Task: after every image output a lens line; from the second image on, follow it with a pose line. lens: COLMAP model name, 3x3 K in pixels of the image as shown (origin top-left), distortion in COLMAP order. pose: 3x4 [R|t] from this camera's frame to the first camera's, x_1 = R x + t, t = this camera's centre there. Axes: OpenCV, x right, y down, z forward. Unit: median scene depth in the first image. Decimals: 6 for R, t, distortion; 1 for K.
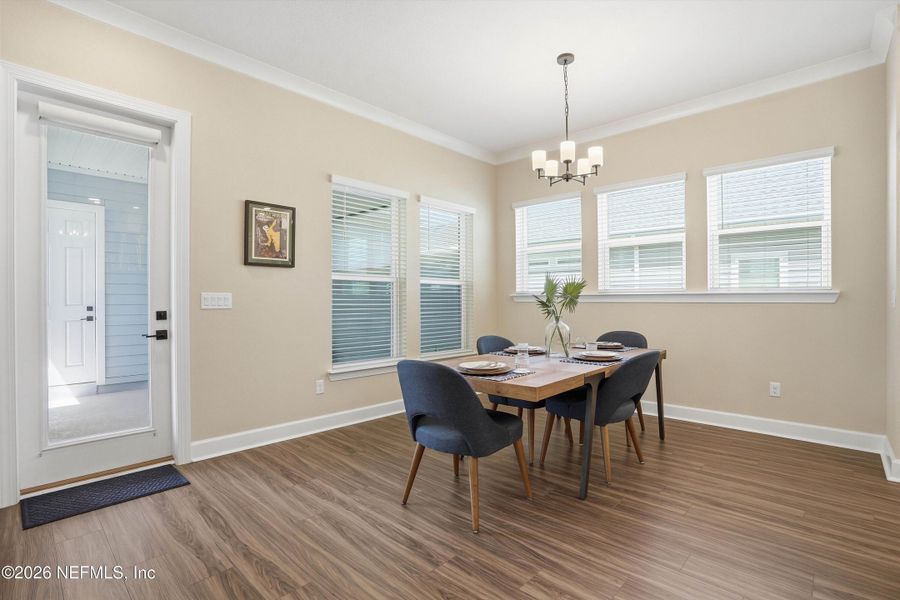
lens RADIAL K [[423.9, 0, 450.0], [0, 423.9, 300.0], [0, 0, 1]] dist [-0.000071, 0.000047]
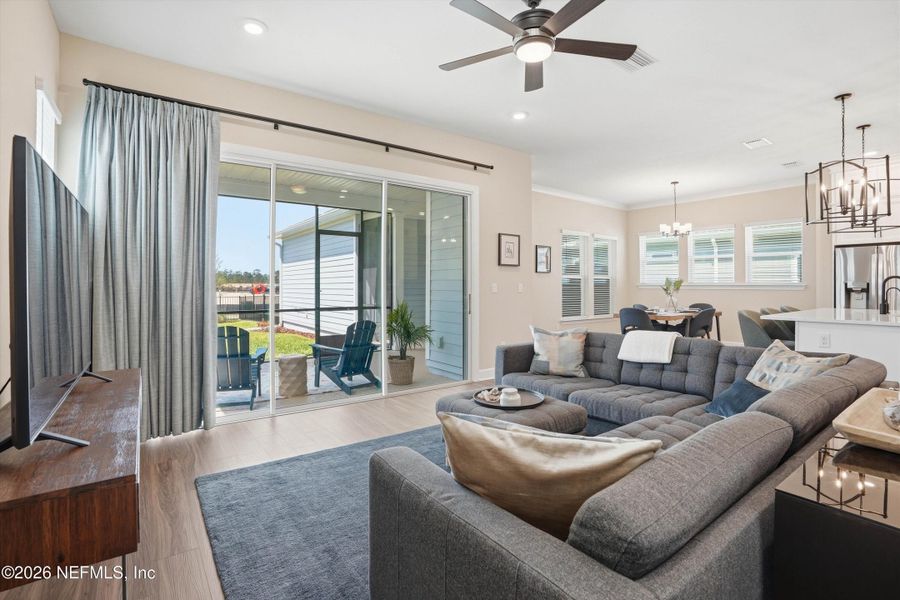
lens RADIAL K [[454.0, 0, 452.2], [0, 454.0, 306.7], [0, 0, 1]] dist [-0.002341, -0.000030]
pose [[0.992178, 0.004850, -0.124734, -0.521900], [0.000697, 0.999014, 0.044387, -0.005446], [0.124827, -0.044127, 0.991197, -1.349403]]
